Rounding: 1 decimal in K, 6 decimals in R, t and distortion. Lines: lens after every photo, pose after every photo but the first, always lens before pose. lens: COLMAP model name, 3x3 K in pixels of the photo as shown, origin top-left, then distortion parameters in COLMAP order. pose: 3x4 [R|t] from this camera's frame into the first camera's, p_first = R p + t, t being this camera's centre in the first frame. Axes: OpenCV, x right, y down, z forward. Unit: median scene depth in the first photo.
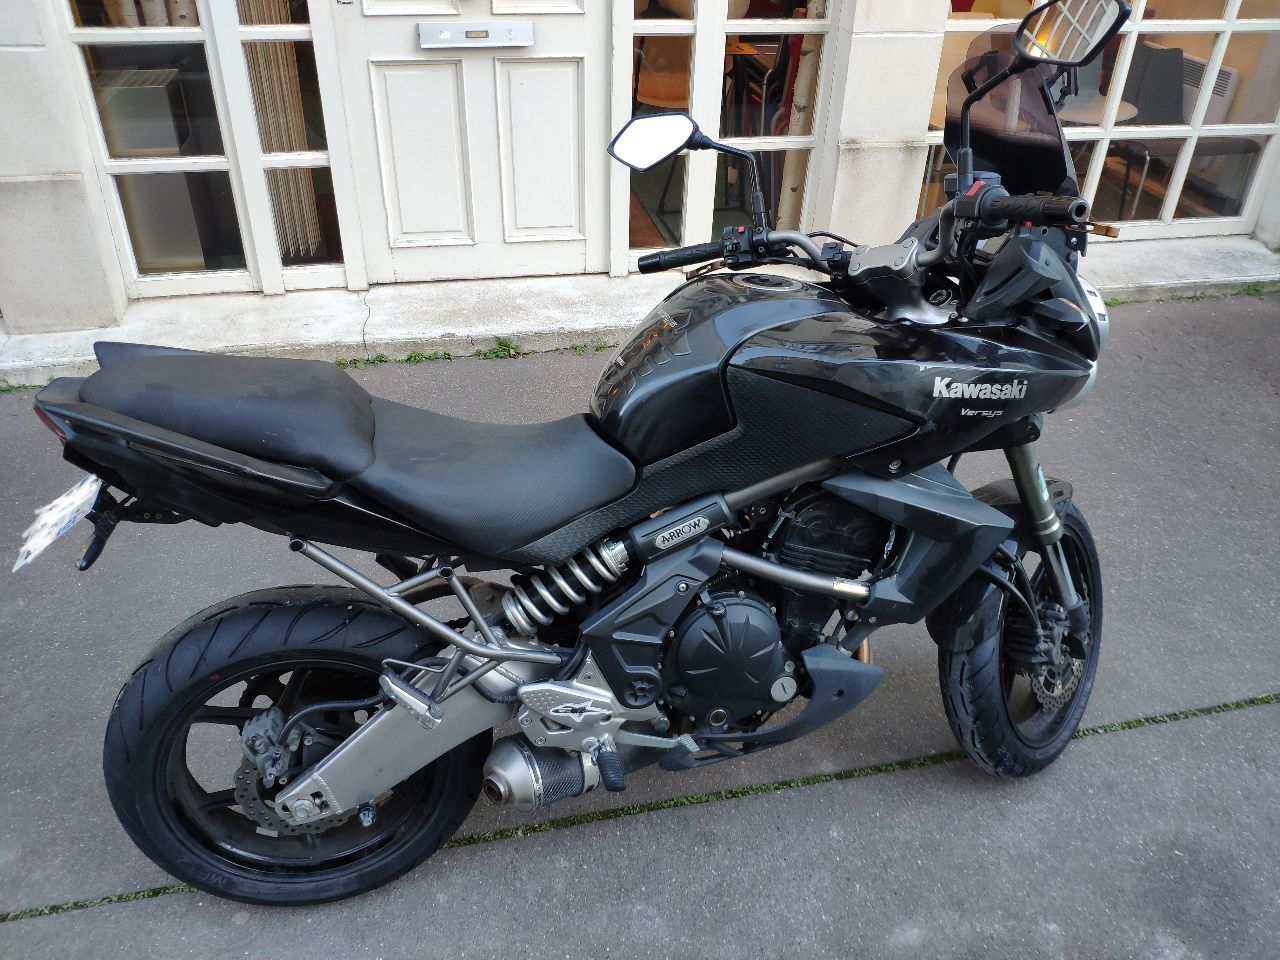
lens RADIAL K [[1061.3, 0, 640.6], [0, 1061.3, 545.8], [0, 0, 1]] dist [-0.018429, -0.038946]
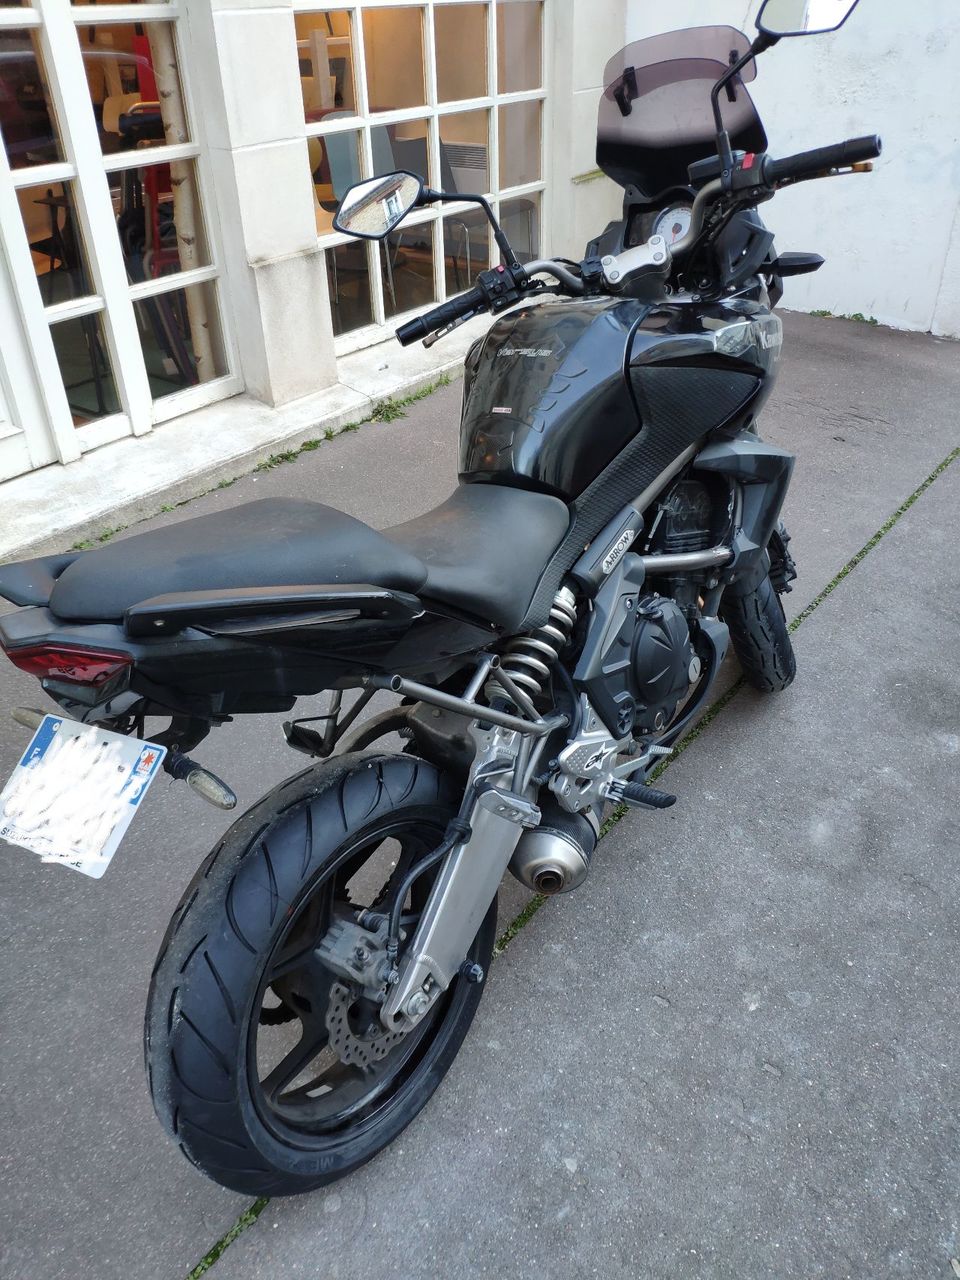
lens RADIAL K [[997.3, 0, 478.9], [0, 997.3, 721.5], [0, 0, 1]] dist [0.127123, -0.255683]
pose [[0.749106, -0.417072, 0.514676, -0.579723], [0.416866, 0.900599, 0.123064, -0.036379], [-0.514843, 0.122363, 0.848507, 0.239732]]
